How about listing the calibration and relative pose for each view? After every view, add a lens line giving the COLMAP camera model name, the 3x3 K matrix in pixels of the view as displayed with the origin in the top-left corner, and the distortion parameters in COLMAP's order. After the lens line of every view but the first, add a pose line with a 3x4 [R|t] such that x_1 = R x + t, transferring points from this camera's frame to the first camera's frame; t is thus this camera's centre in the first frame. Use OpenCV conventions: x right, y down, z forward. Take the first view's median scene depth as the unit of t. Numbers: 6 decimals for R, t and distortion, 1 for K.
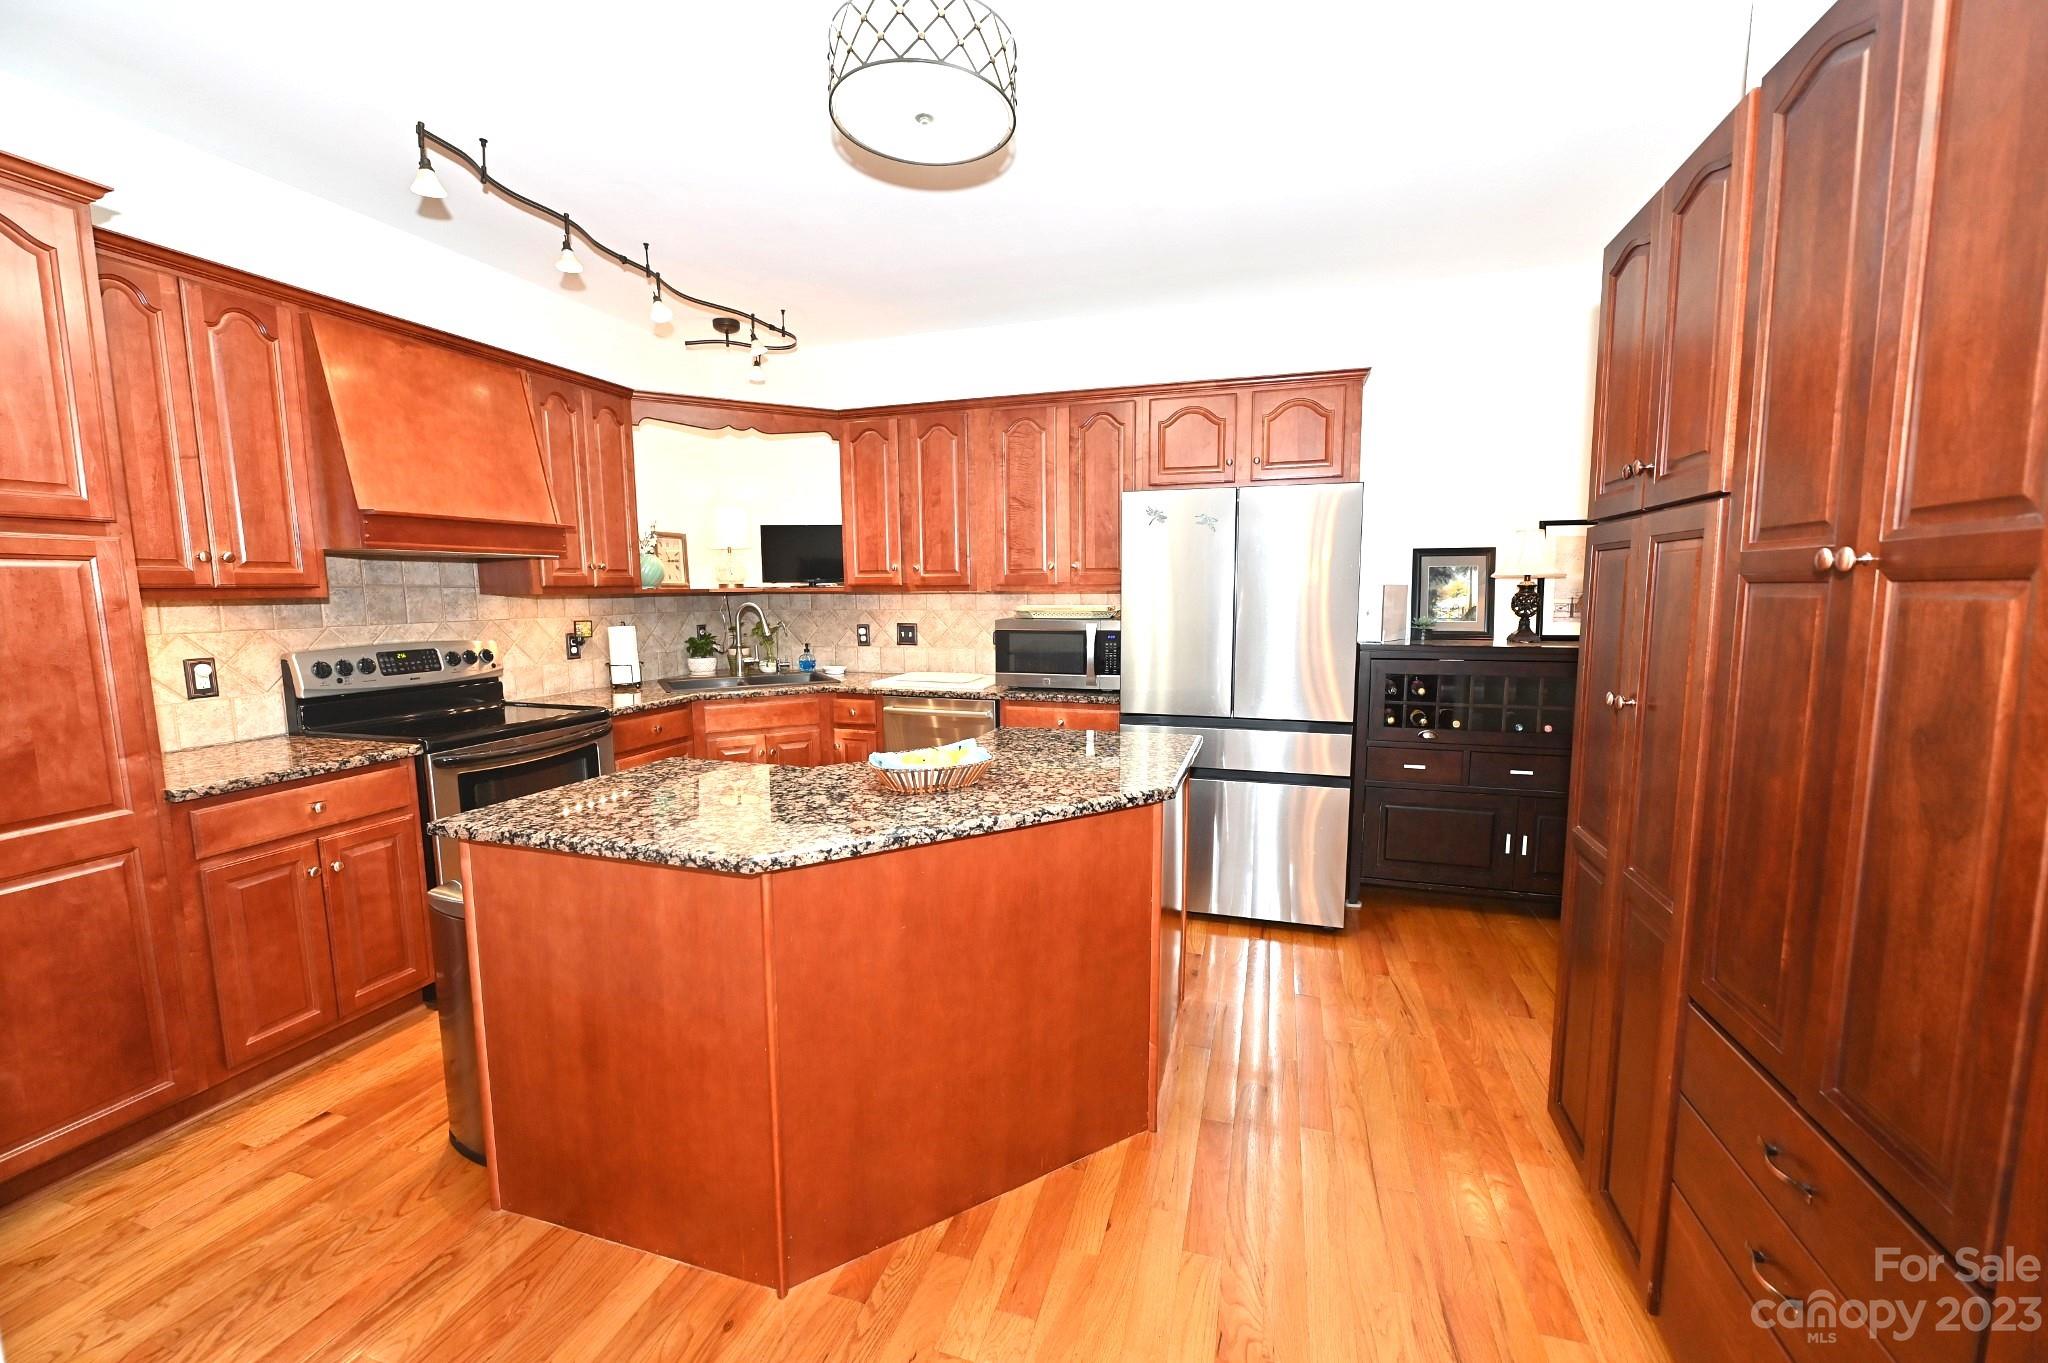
lens RADIAL K [[809.8, 0, 1021.9], [0, 809.8, 679.8], [0, 0, 1]] dist [-0.004501, -0.000565]
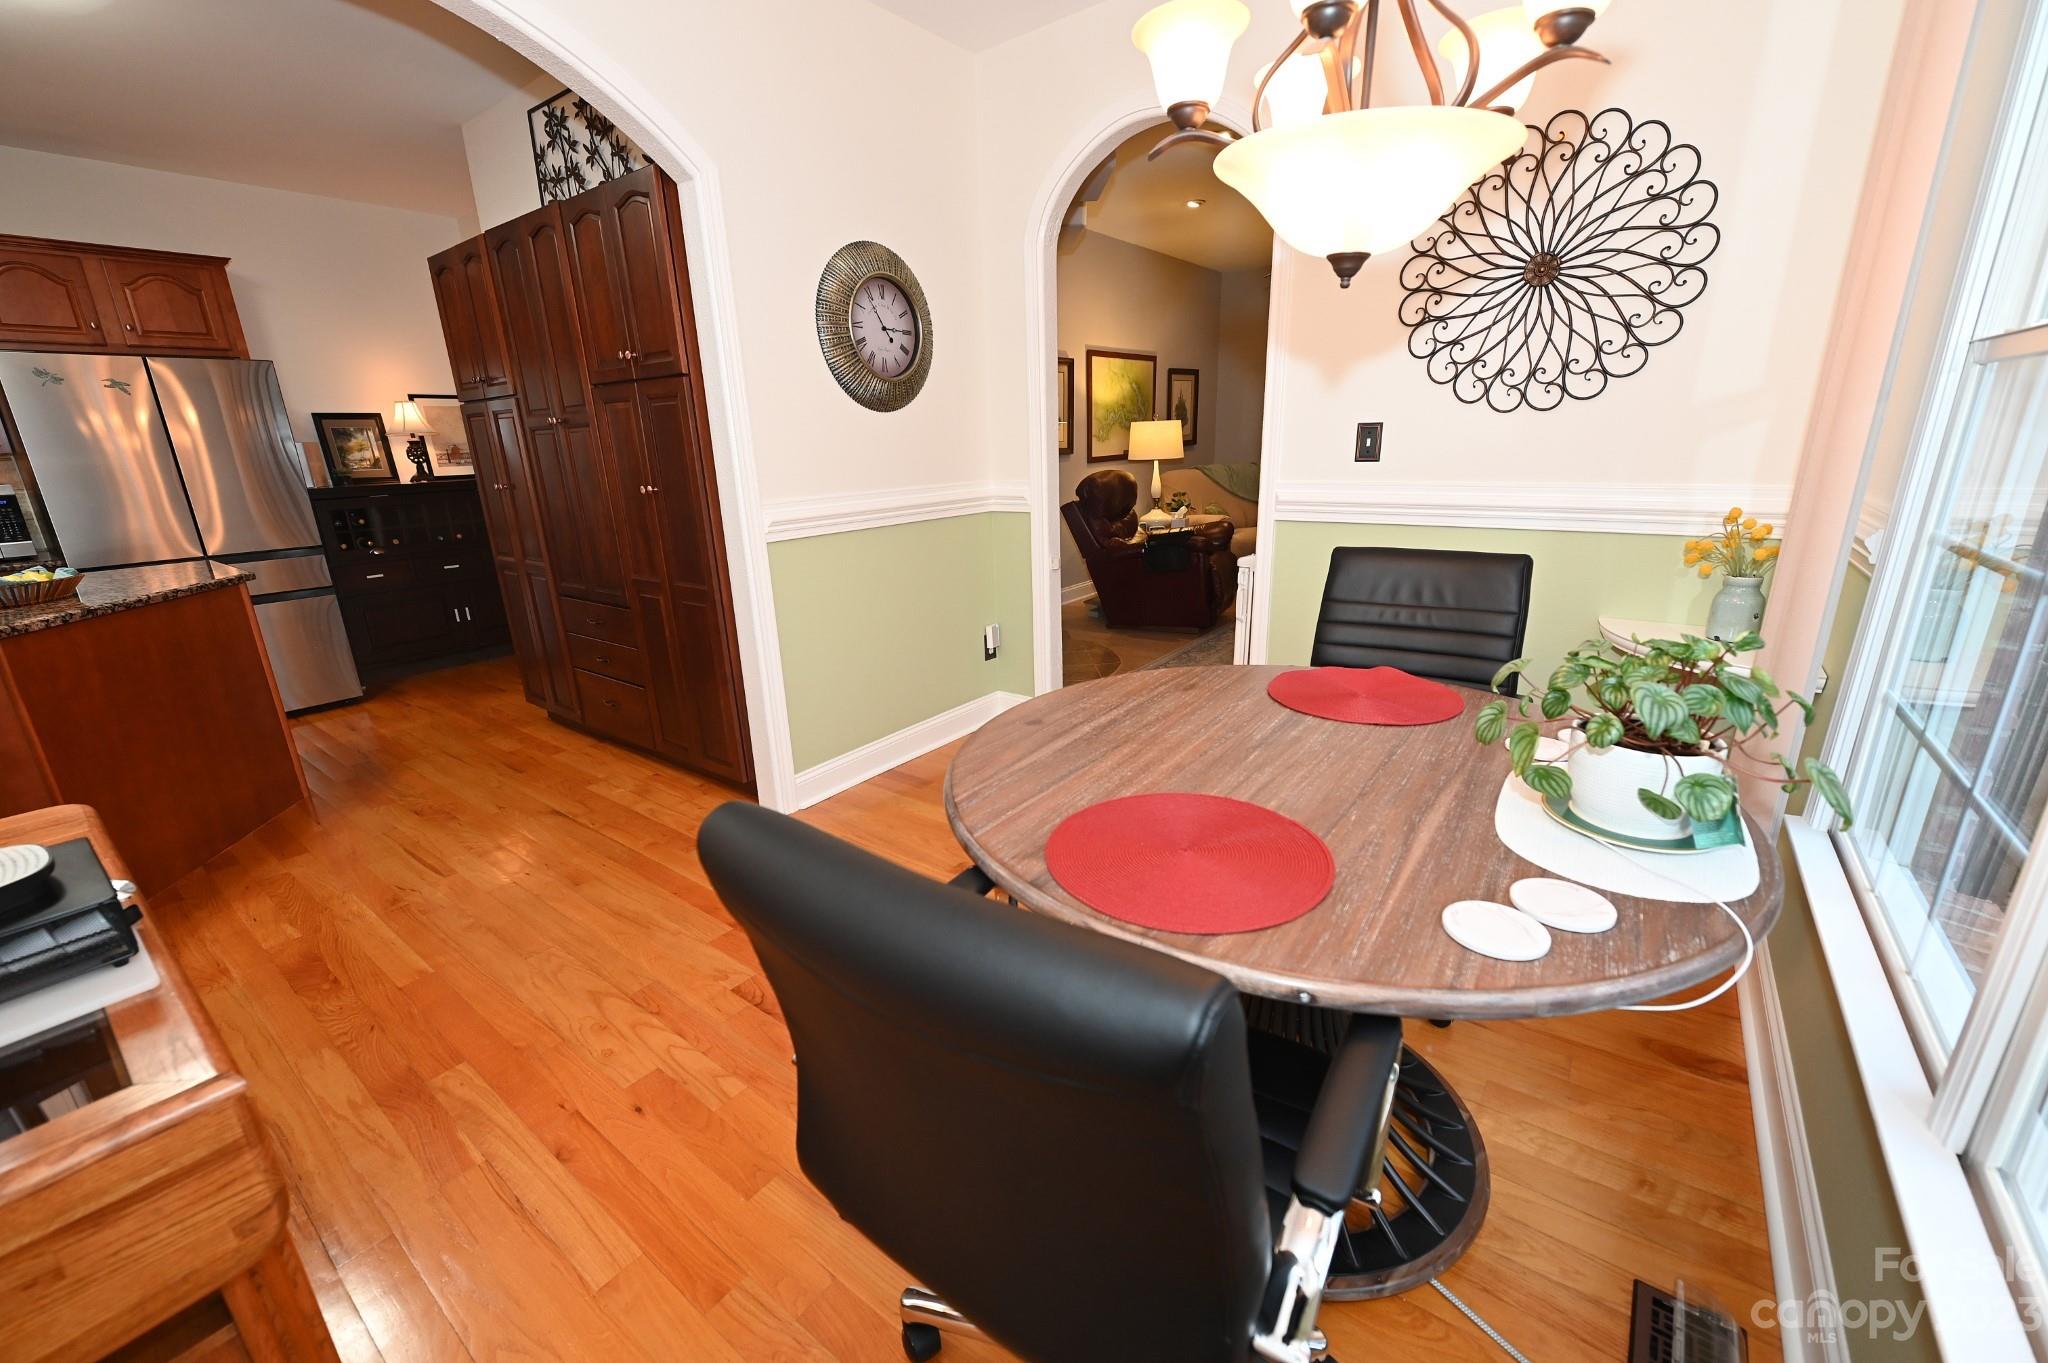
lens RADIAL K [[809.8, 0, 1021.9], [0, 809.8, 679.8], [0, 0, 1]] dist [-0.004501, -0.000565]
pose [[0.333540, -0.276168, 0.901378, -0.434232], [0.132156, 0.960386, 0.245345, 0.082962], [-0.933427, 0.037290, 0.356824, -0.514908]]
